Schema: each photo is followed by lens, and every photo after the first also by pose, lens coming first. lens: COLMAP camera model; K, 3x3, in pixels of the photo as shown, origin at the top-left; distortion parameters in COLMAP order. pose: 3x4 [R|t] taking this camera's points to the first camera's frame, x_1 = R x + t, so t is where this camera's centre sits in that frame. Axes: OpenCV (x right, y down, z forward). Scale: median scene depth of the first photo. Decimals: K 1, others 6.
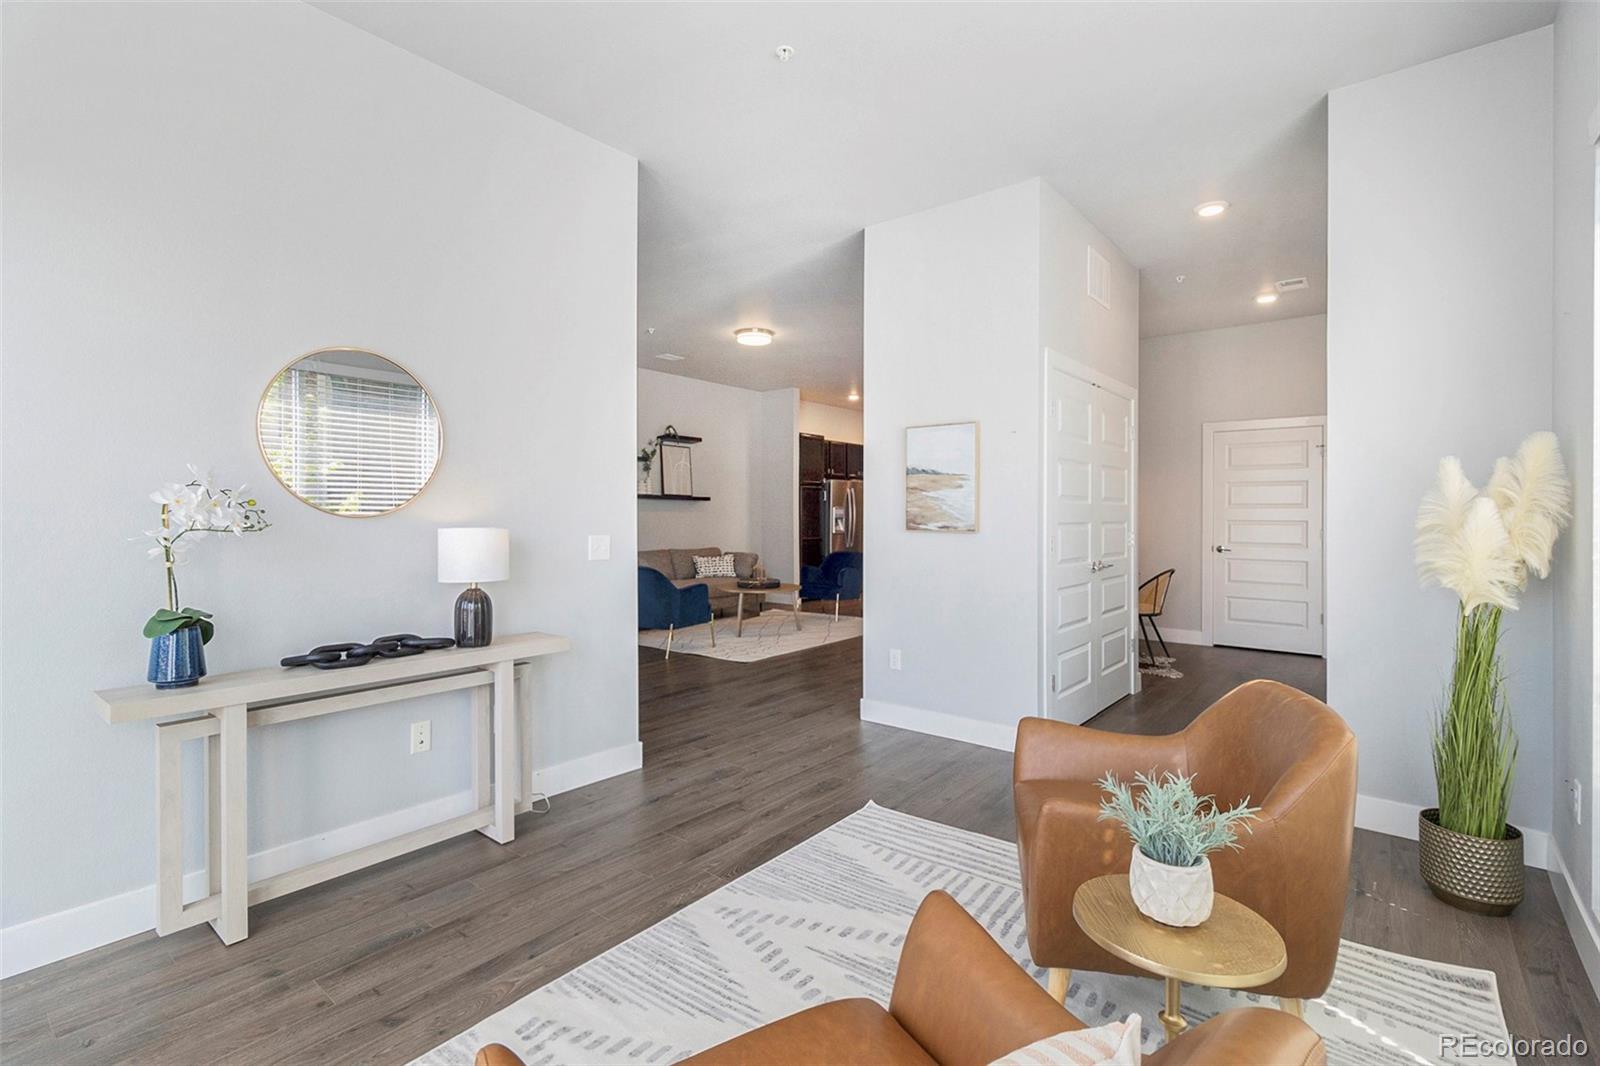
lens RADIAL K [[747.5, 0, 795.8], [0, 747.5, 519.0], [0, 0, 1]] dist [-0.000321, -0.000075]
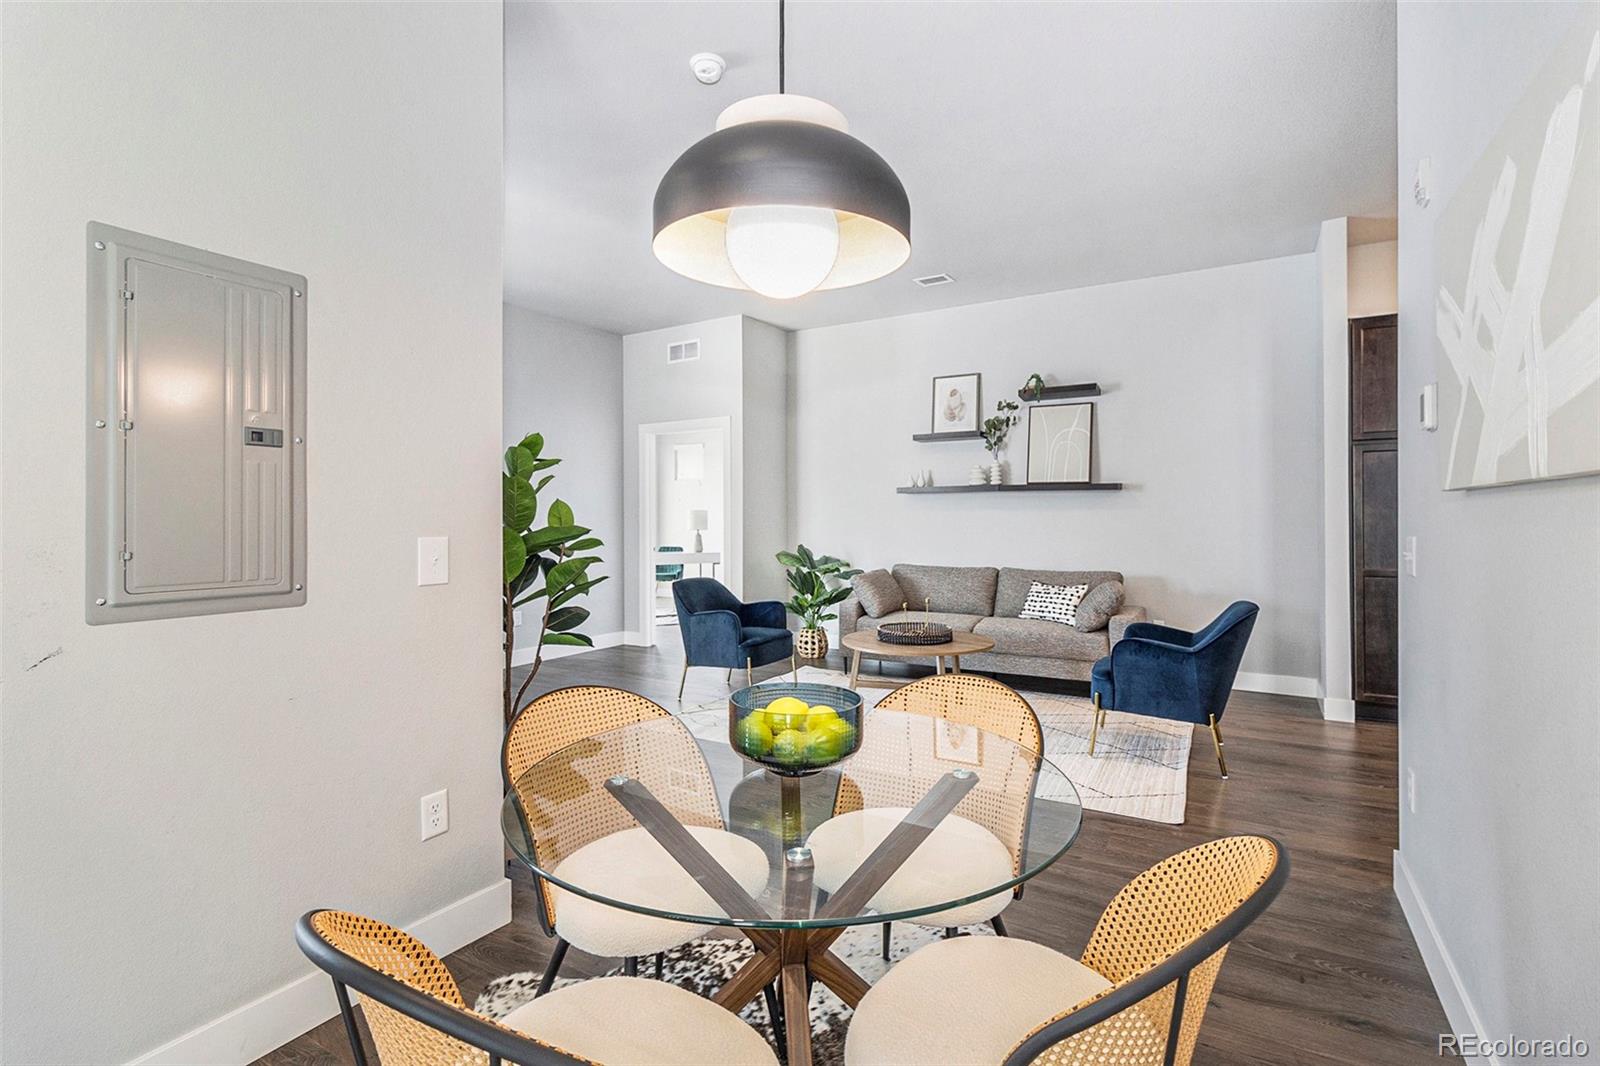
lens RADIAL K [[747.5, 0, 795.8], [0, 747.5, 519.0], [0, 0, 1]] dist [-0.000321, -0.000075]
pose [[0.122682, -0.002930, -0.992442, 0.439508], [-0.004264, 0.999985, -0.003480, 0.001098], [0.992437, 0.004659, 0.122668, 0.718806]]
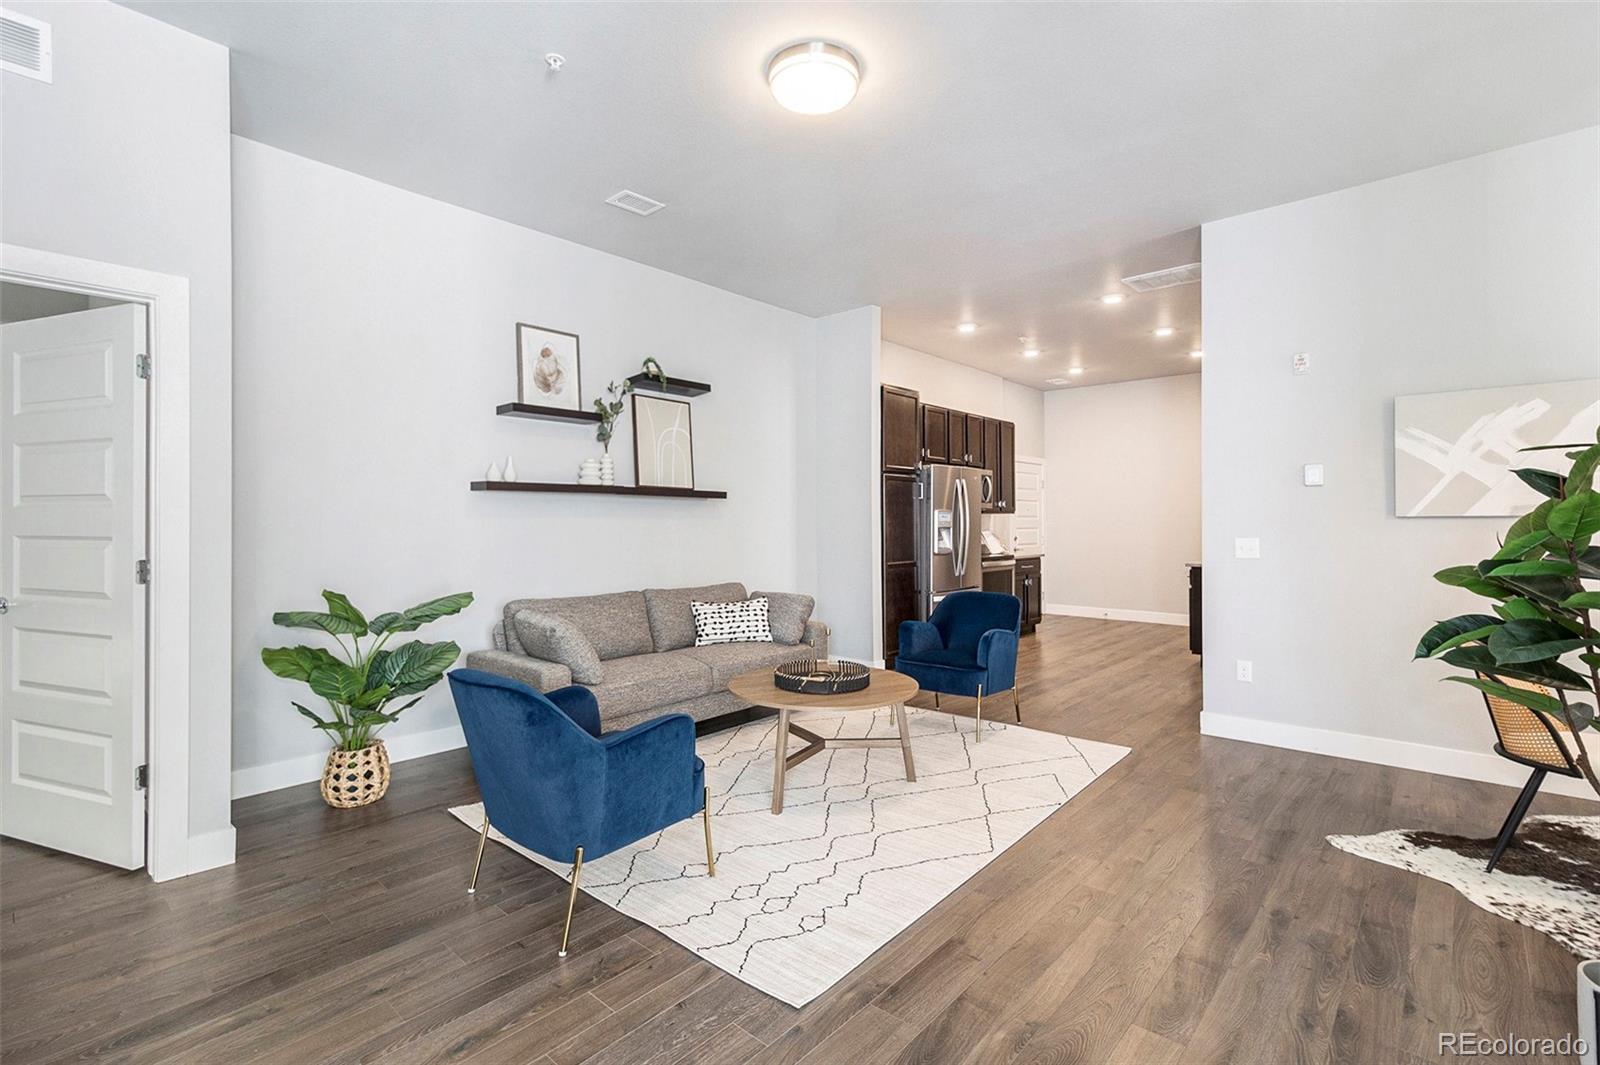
lens RADIAL K [[747.5, 0, 795.8], [0, 747.5, 518.5], [0, 0, 1]] dist [-0.000321, -0.000075]
pose [[0.998555, -0.004817, -0.053519, -0.034829], [0.004184, 0.999920, -0.011933, -0.002734], [0.053572, 0.011692, 0.998496, 0.468172]]
